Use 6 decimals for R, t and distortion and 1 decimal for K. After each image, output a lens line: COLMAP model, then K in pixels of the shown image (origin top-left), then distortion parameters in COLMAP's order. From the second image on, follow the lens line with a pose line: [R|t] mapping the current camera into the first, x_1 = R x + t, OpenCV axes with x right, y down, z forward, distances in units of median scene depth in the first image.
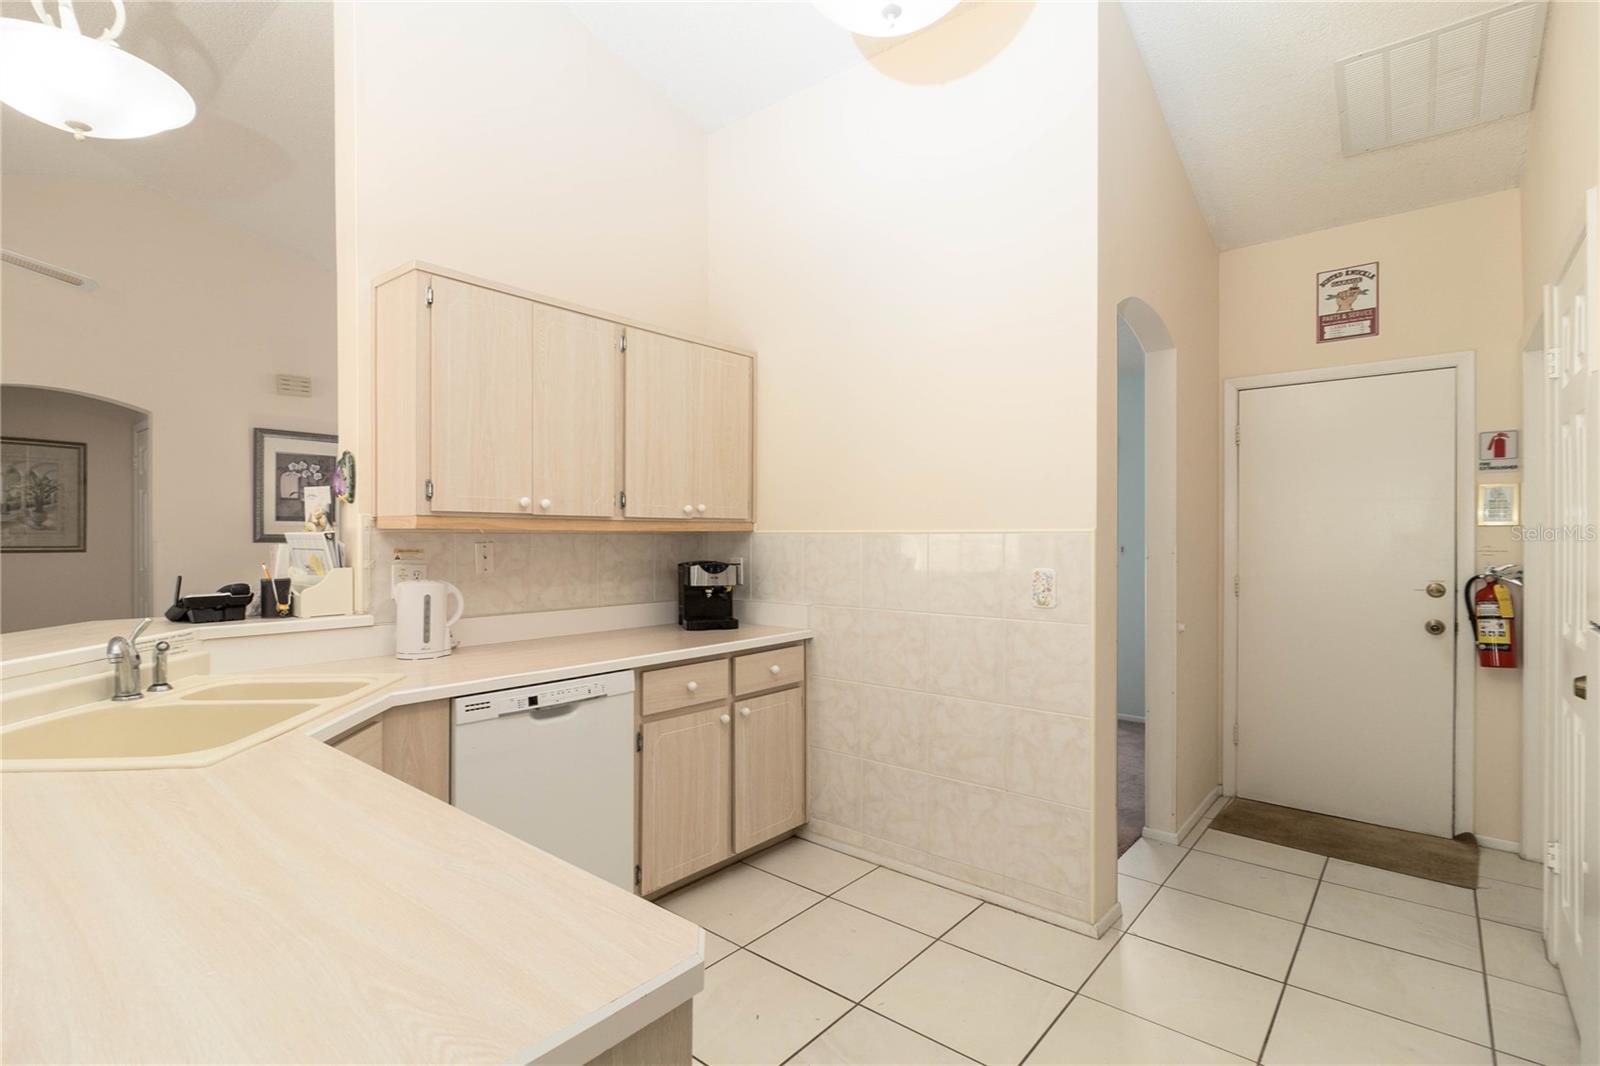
lens RADIAL K [[750.5, 0, 802.9], [0, 750.5, 538.2], [0, 0, 1]] dist [0.001279, 0.000251]
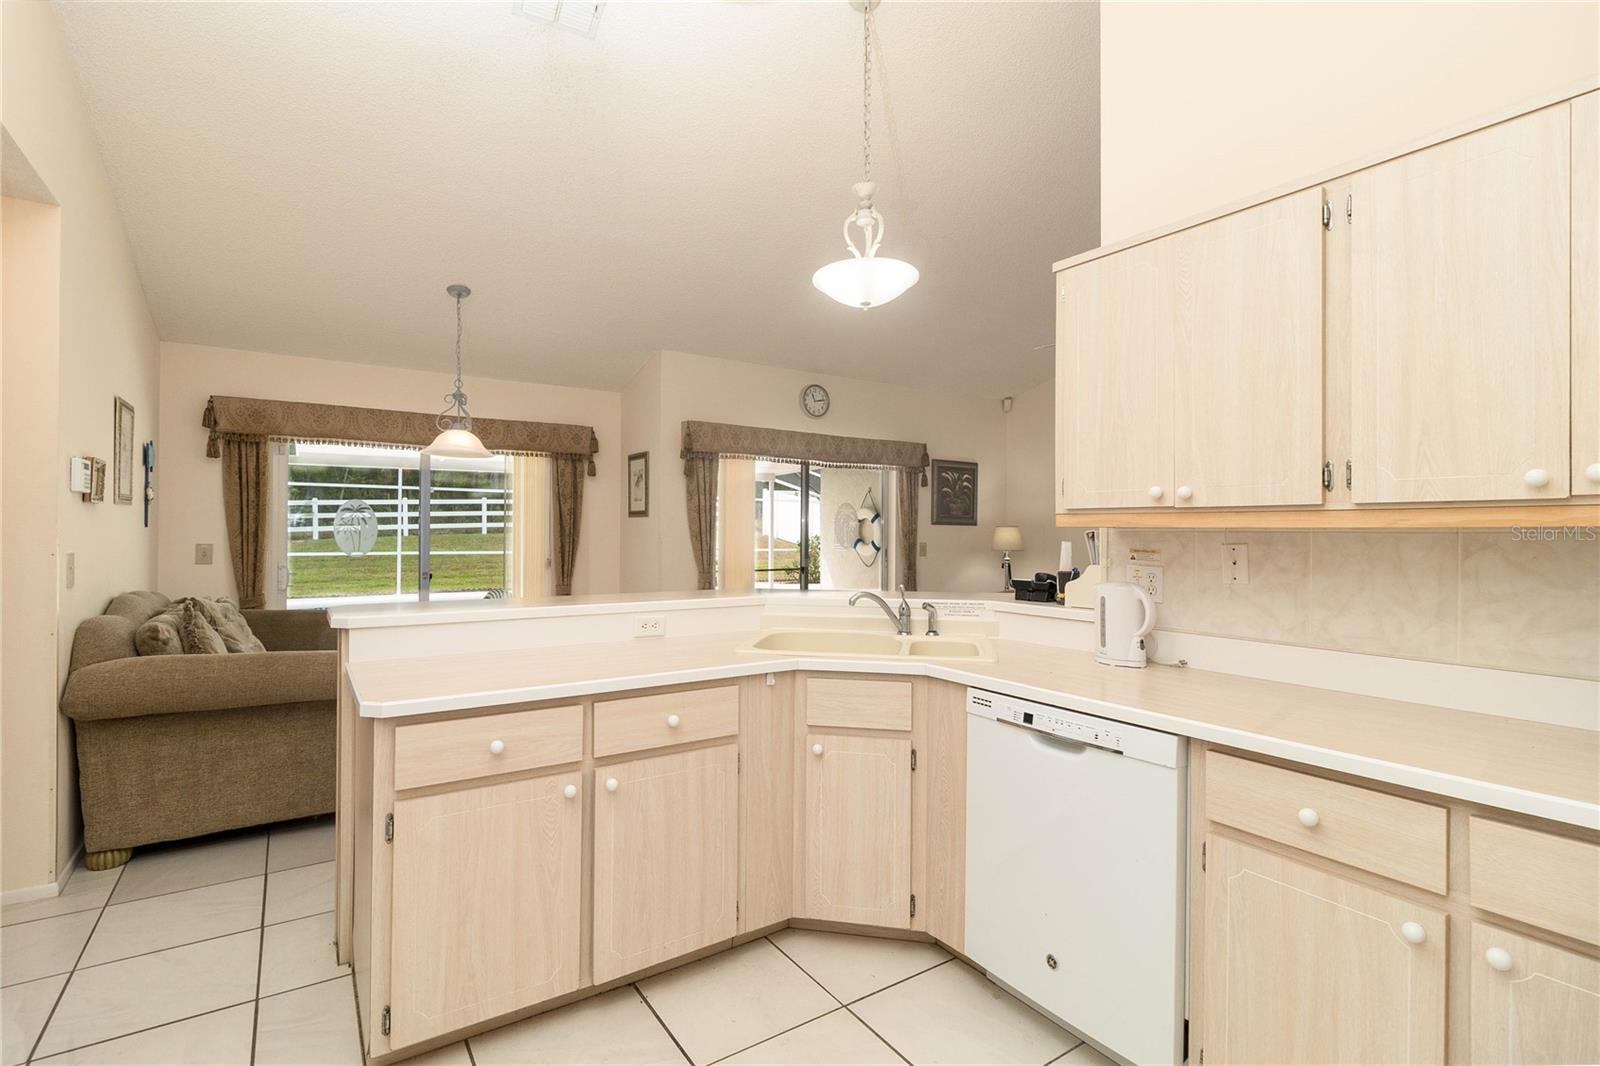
lens RADIAL K [[763.4, 0, 795.0], [0, 763.4, 532.8], [0, 0, 1]] dist [0.001364, 0.000155]
pose [[-0.296736, -0.004642, -0.954948, 0.513093], [-0.009358, 0.999954, -0.001953, -0.000005], [0.954914, 0.008357, -0.296766, 0.866543]]
